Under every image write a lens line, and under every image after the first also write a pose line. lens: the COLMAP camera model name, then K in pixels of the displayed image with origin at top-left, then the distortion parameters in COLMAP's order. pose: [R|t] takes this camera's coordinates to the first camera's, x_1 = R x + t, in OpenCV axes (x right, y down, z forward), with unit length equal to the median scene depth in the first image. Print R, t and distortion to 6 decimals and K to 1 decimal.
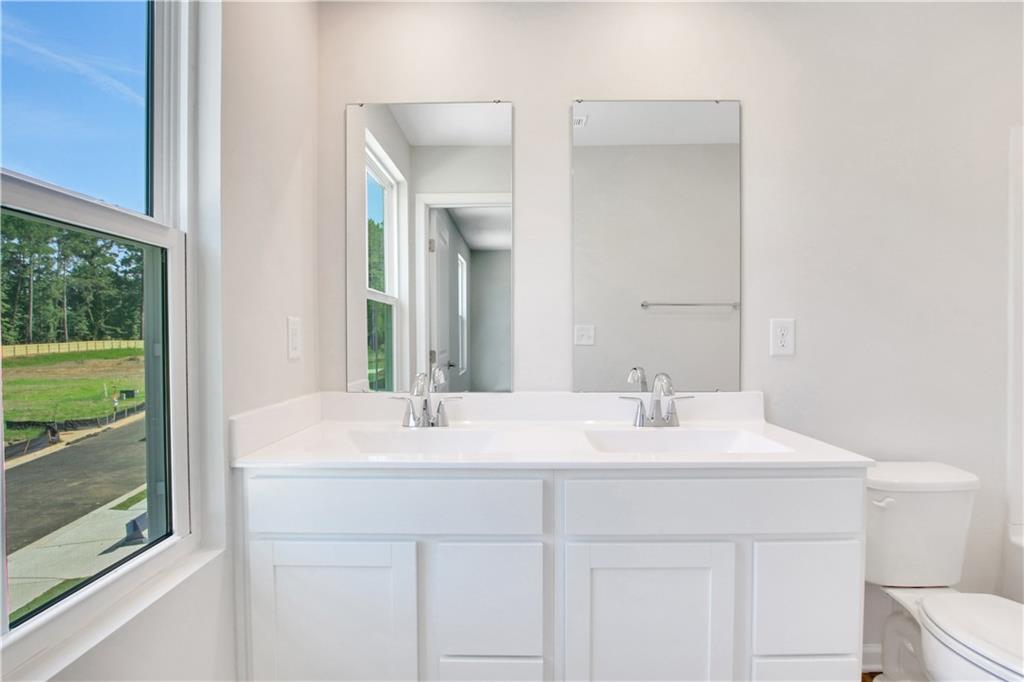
lens RADIAL K [[501.7, 0, 511.0], [0, 501.7, 348.4], [0, 0, 1]] dist [-0.027349, -0.000224]
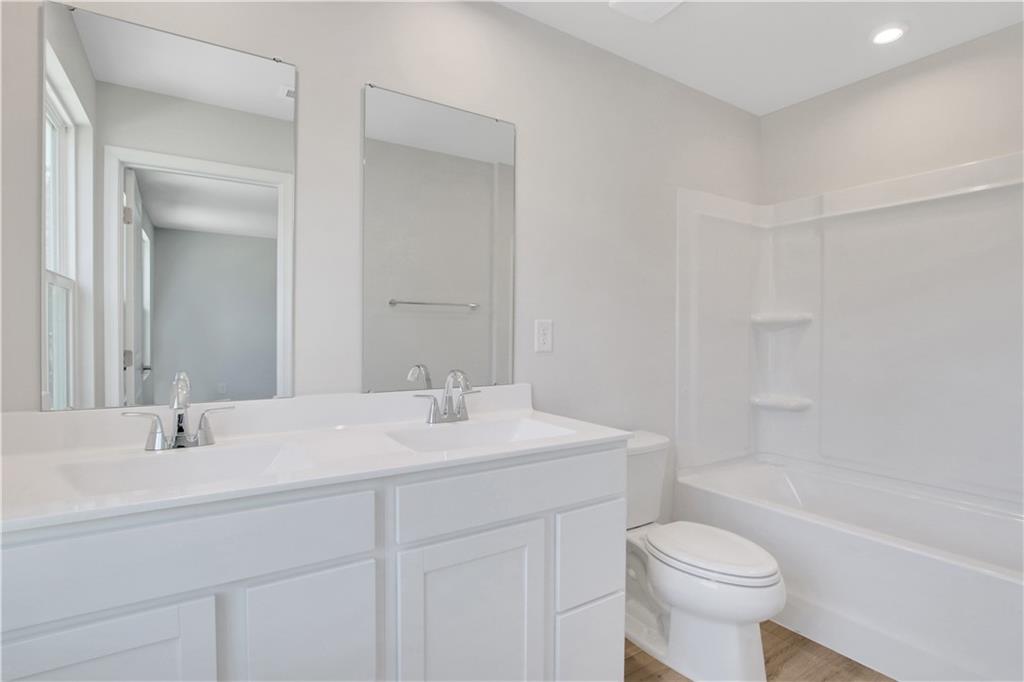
lens RADIAL K [[495.8, 0, 507.0], [0, 495.8, 345.6], [0, 0, 1]] dist [-0.024669, 0.000190]
pose [[0.832529, -0.005168, 0.553958, -0.172847], [0.005046, 0.999986, 0.001744, -0.002588], [-0.553959, 0.001343, 0.832543, 0.080830]]
